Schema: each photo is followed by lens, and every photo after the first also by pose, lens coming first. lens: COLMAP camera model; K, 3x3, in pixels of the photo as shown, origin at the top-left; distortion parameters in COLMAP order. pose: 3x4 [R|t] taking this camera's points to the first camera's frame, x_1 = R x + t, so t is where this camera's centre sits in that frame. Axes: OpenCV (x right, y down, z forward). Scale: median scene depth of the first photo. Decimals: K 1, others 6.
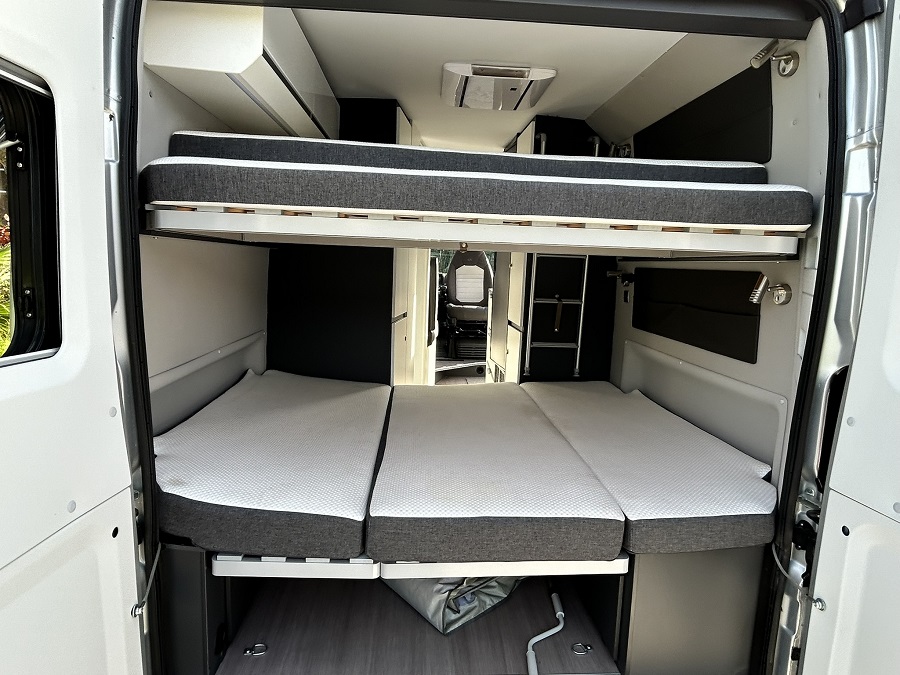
lens RADIAL K [[511.6, 0, 450.0], [0, 511.6, 337.5], [0, 0, 1]] dist [-0.004397, -0.000772]
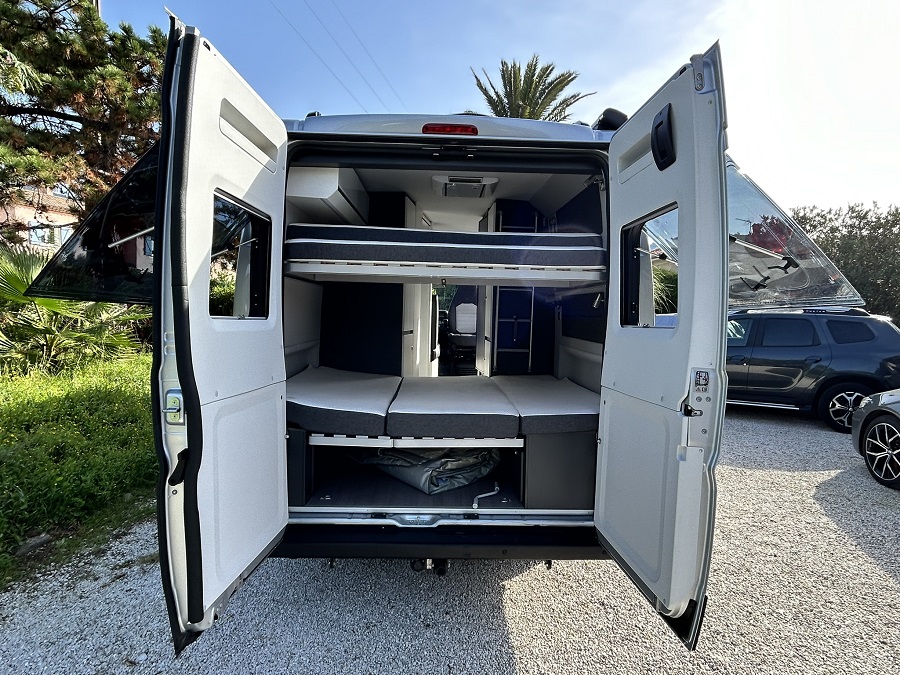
lens RADIAL K [[496.5, 0, 450.0], [0, 496.5, 337.5], [0, 0, 1]] dist [0.001621, 0.000051]
pose [[0.999586, -0.010463, -0.026792, 0.081008], [0.008065, 0.996079, -0.088101, 0.135127], [0.027609, 0.087848, 0.995751, -0.556541]]
